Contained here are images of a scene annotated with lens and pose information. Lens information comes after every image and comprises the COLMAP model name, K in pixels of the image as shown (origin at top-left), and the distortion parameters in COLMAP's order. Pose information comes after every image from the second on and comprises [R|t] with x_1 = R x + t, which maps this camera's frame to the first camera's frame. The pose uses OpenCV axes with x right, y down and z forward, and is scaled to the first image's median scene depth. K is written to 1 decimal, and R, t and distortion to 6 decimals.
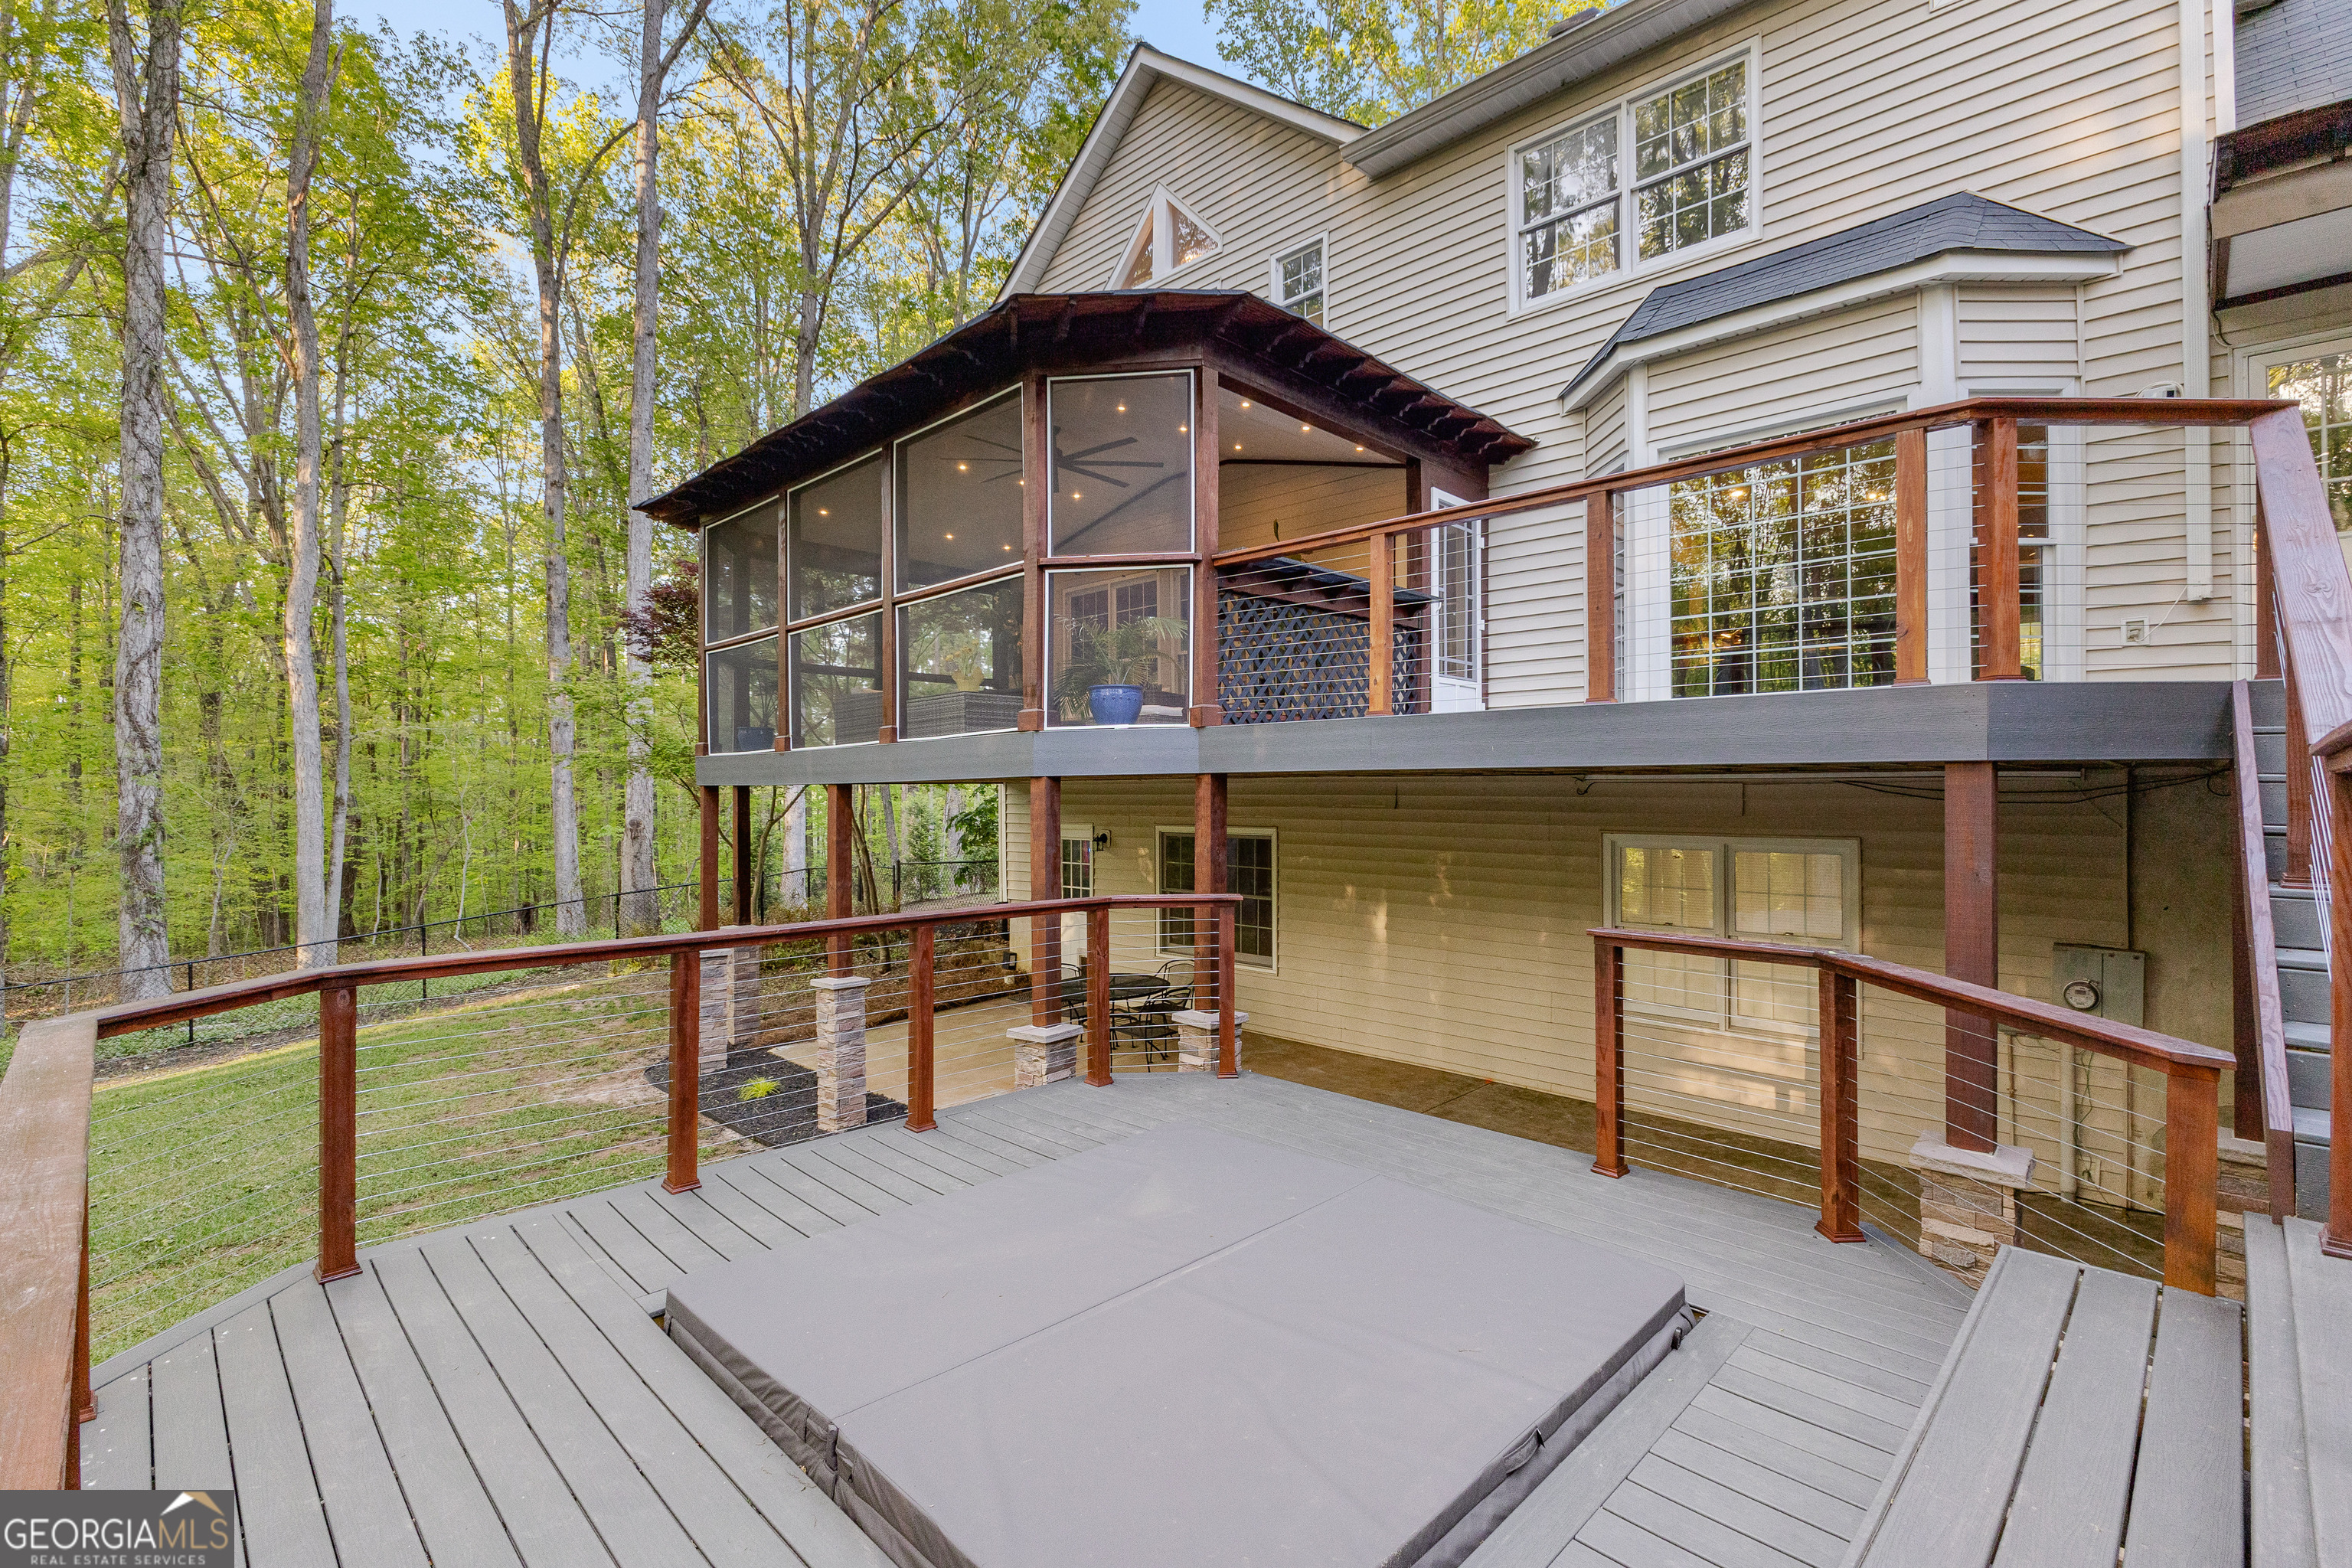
lens RADIAL K [[1067.9, 0, 1164.4], [0, 1067.9, 785.1], [0, 0, 1]] dist [-0.007664, 0.000063]
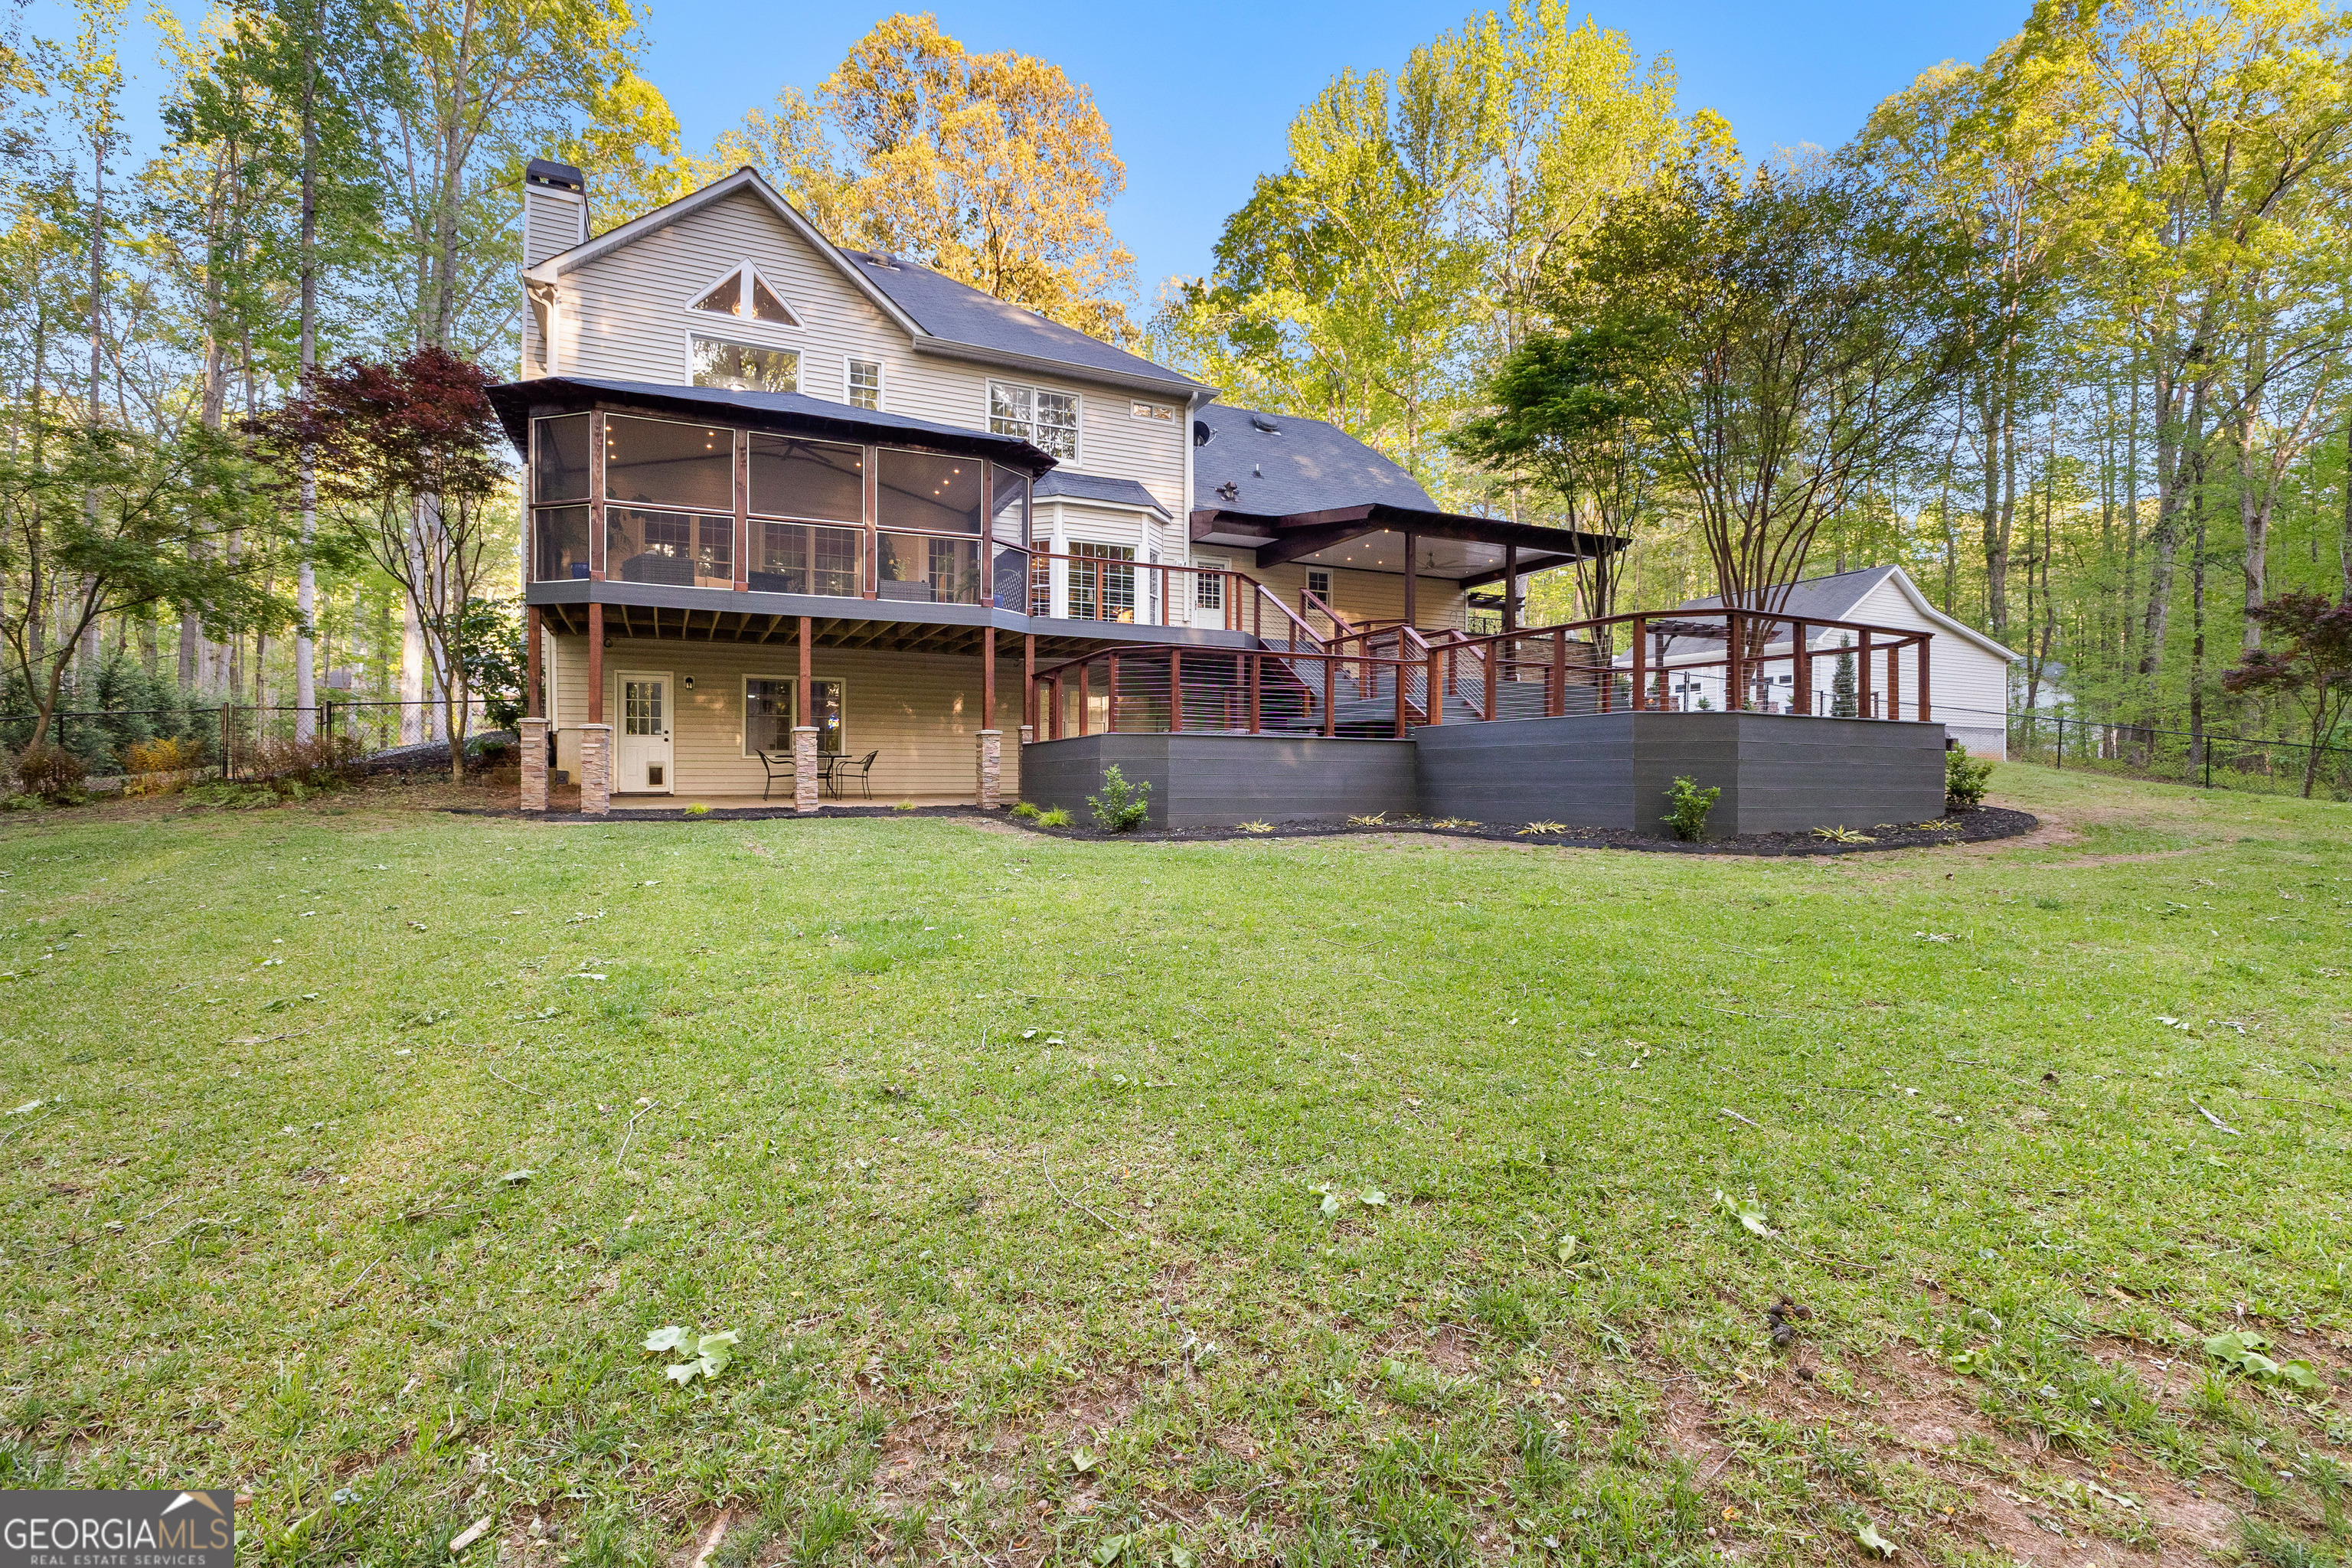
lens RADIAL K [[1067.9, 0, 1190.6], [0, 1067.9, 769.8], [0, 0, 1]] dist [-0.007664, 0.000063]
pose [[0.344203, 0.009030, 0.938852, -1.772128], [-0.009590, 0.999935, -0.006102, 0.257457], [-0.938846, -0.006903, 0.344267, -0.198437]]
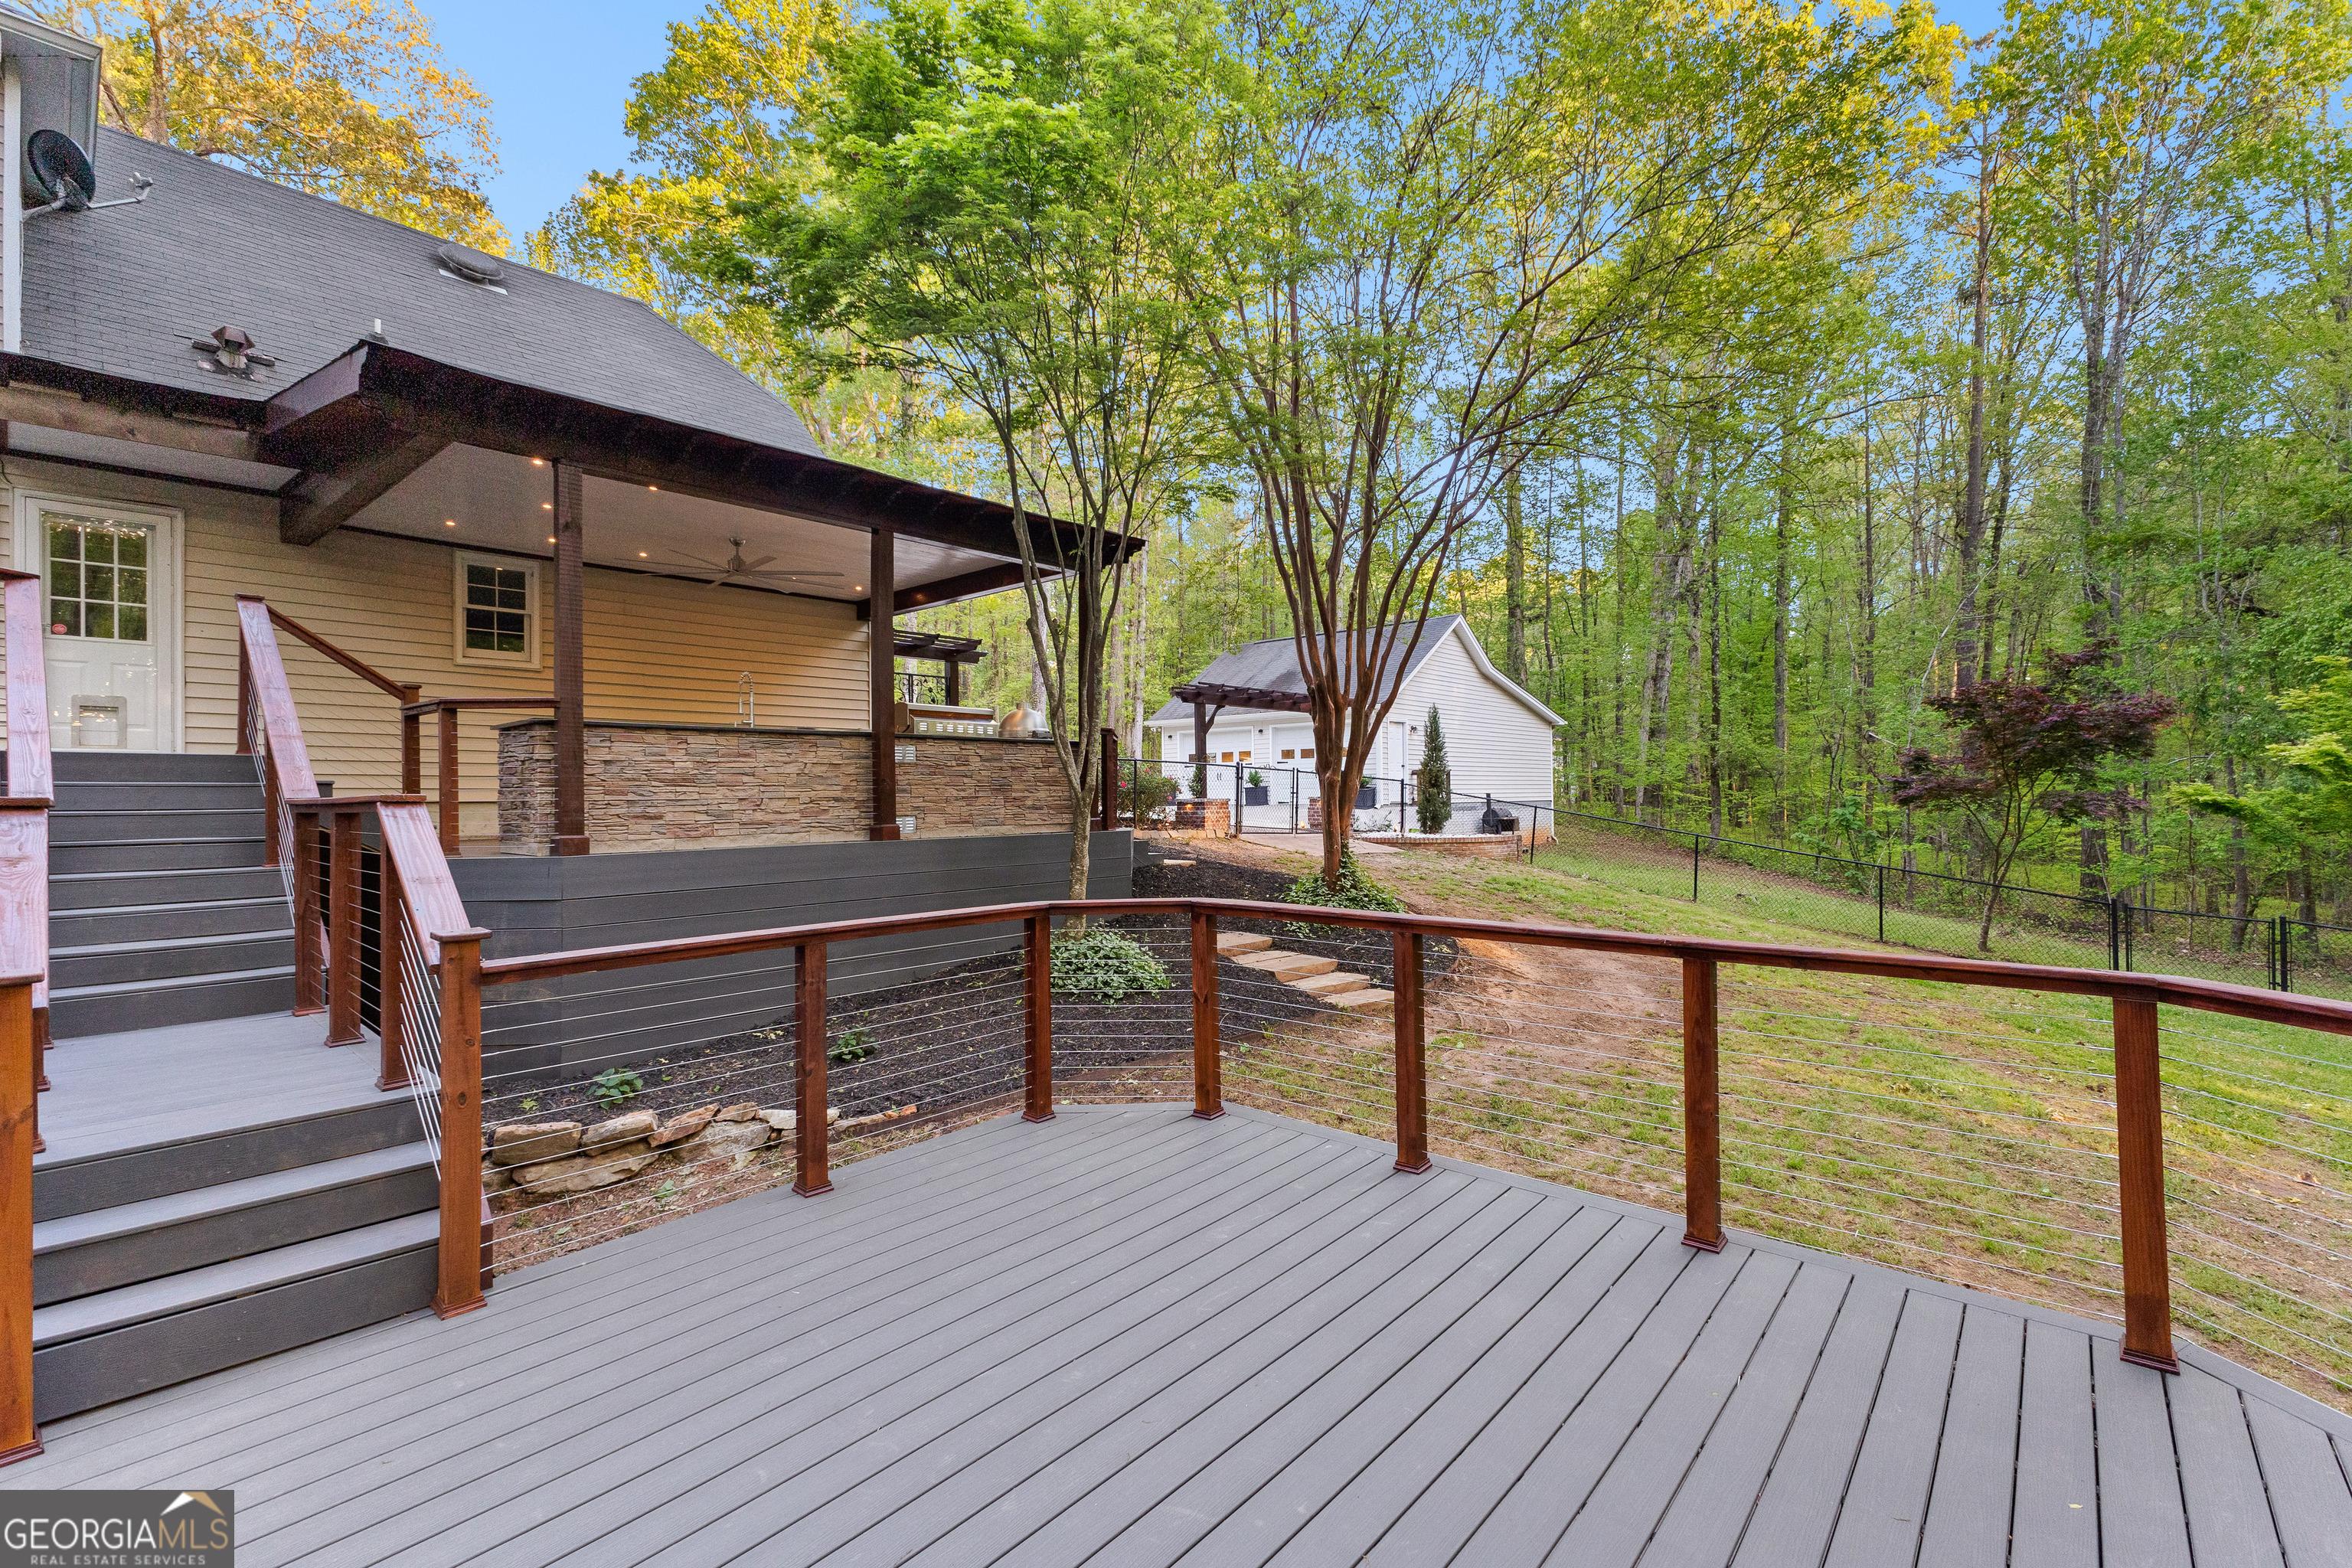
lens RADIAL K [[1020.4, 0, 1192.8], [0, 1020.4, 796.9], [0, 0, 1]] dist [0.015508, -0.002958]
pose [[-0.042554, -0.002399, 0.999091, -0.260239], [0.006396, 0.999976, 0.002674, -0.011996], [-0.999074, 0.006504, -0.042538, -0.312943]]
